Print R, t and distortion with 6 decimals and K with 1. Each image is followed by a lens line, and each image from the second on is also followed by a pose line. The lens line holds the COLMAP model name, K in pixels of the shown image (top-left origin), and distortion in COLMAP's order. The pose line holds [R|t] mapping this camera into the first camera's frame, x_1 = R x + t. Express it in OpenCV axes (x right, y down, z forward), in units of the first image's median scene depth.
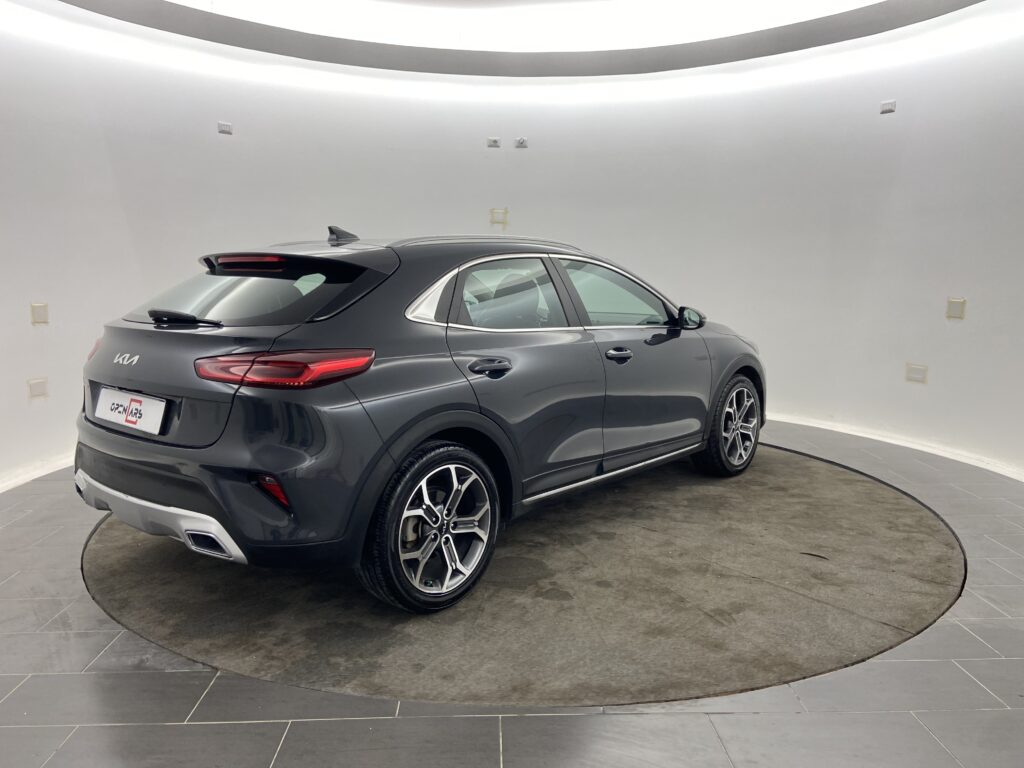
lens RADIAL K [[783.3, 0, 512.0], [0, 783.3, 384.0], [0, 0, 1]] dist [0.061112, -0.002151]
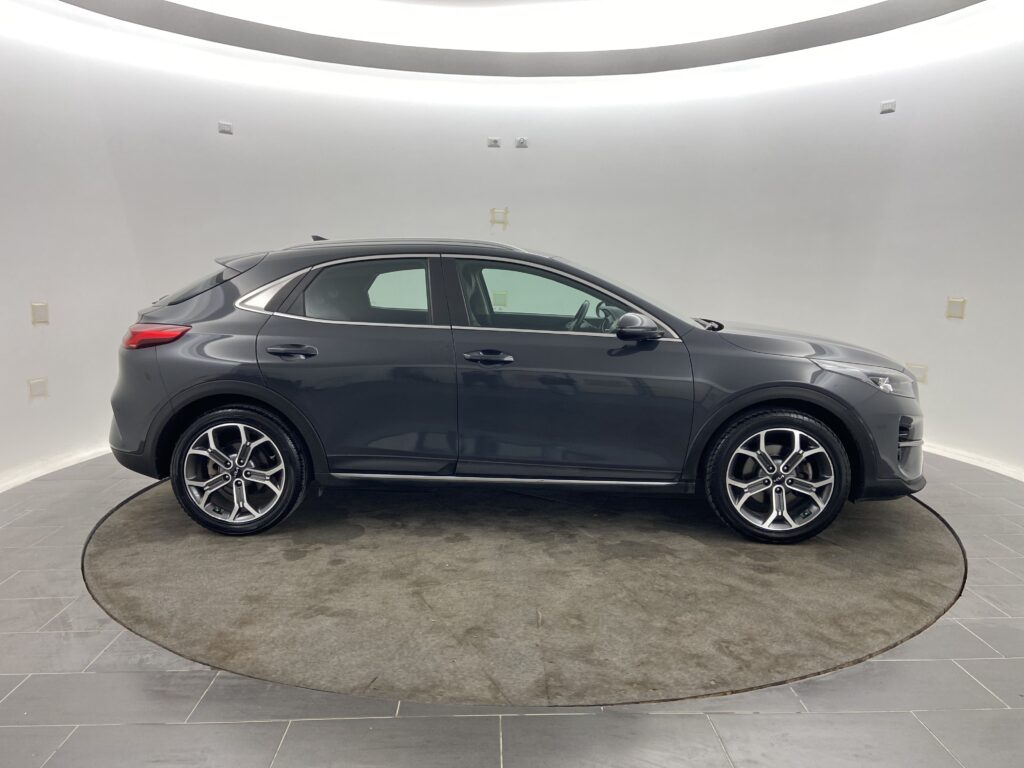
lens RADIAL K [[778.6, 0, 519.7], [0, 778.6, 388.3], [0, 0, 1]] dist [0.050697, -0.004346]
pose [[0.614647, 0.118031, -0.779921, 1.044682], [-0.114171, 0.991642, 0.060096, -0.071986], [0.780496, 0.052107, 0.622986, 0.501764]]
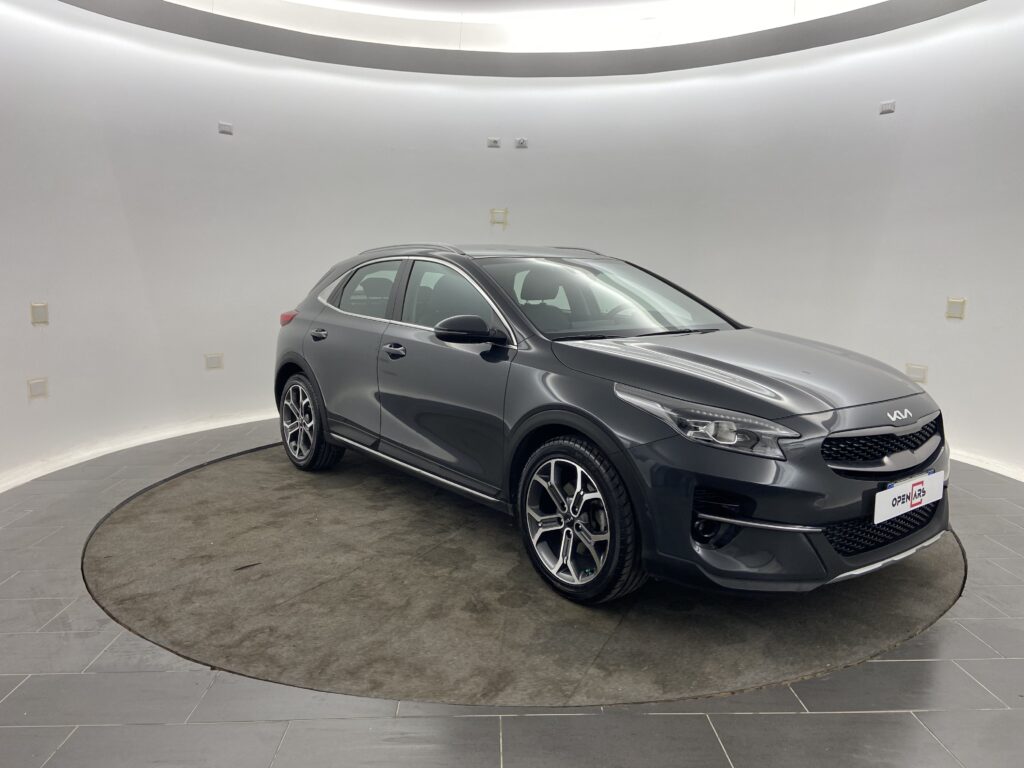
lens RADIAL K [[778.6, 0, 519.7], [0, 778.6, 388.3], [0, 0, 1]] dist [0.050697, -0.004346]
pose [[-0.197044, 0.143243, -0.969874, 1.299817], [-0.141490, 0.974757, 0.172710, -0.221831], [0.970131, 0.171259, -0.171803, 1.555479]]
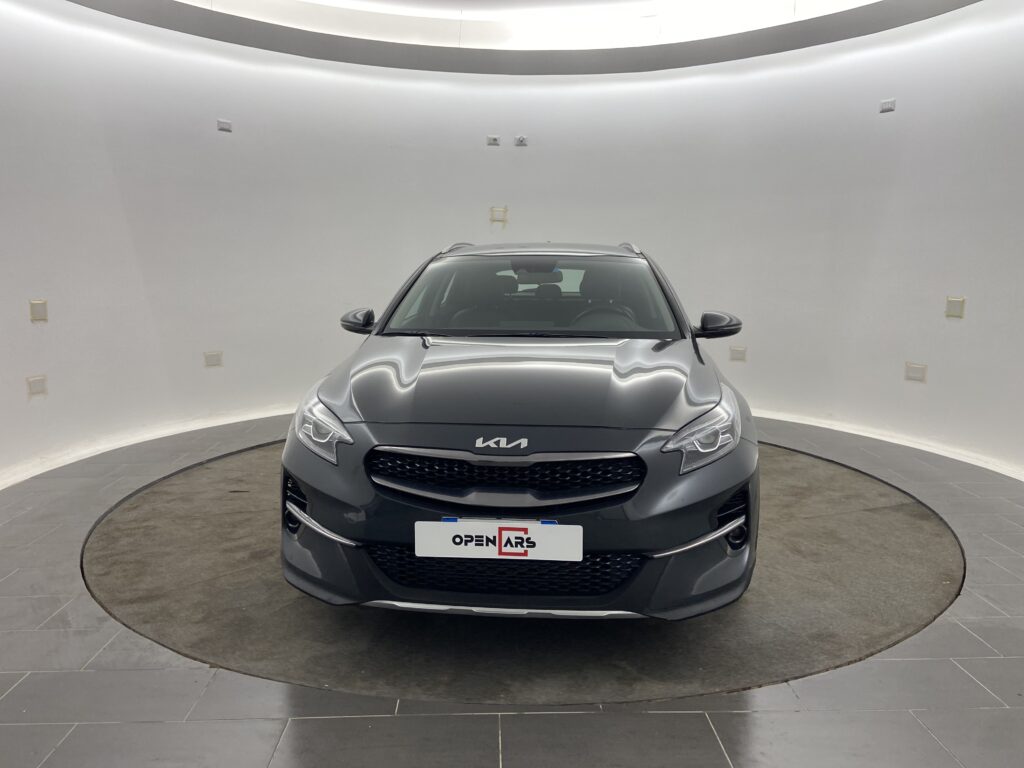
lens RADIAL K [[778.6, 0, 519.7], [0, 778.6, 388.3], [0, 0, 1]] dist [0.050697, -0.004346]
pose [[-0.811878, 0.079021, -0.578455, 0.785959], [-0.091967, 0.961118, 0.260374, -0.339689], [0.576538, 0.264590, -0.773043, 2.361523]]
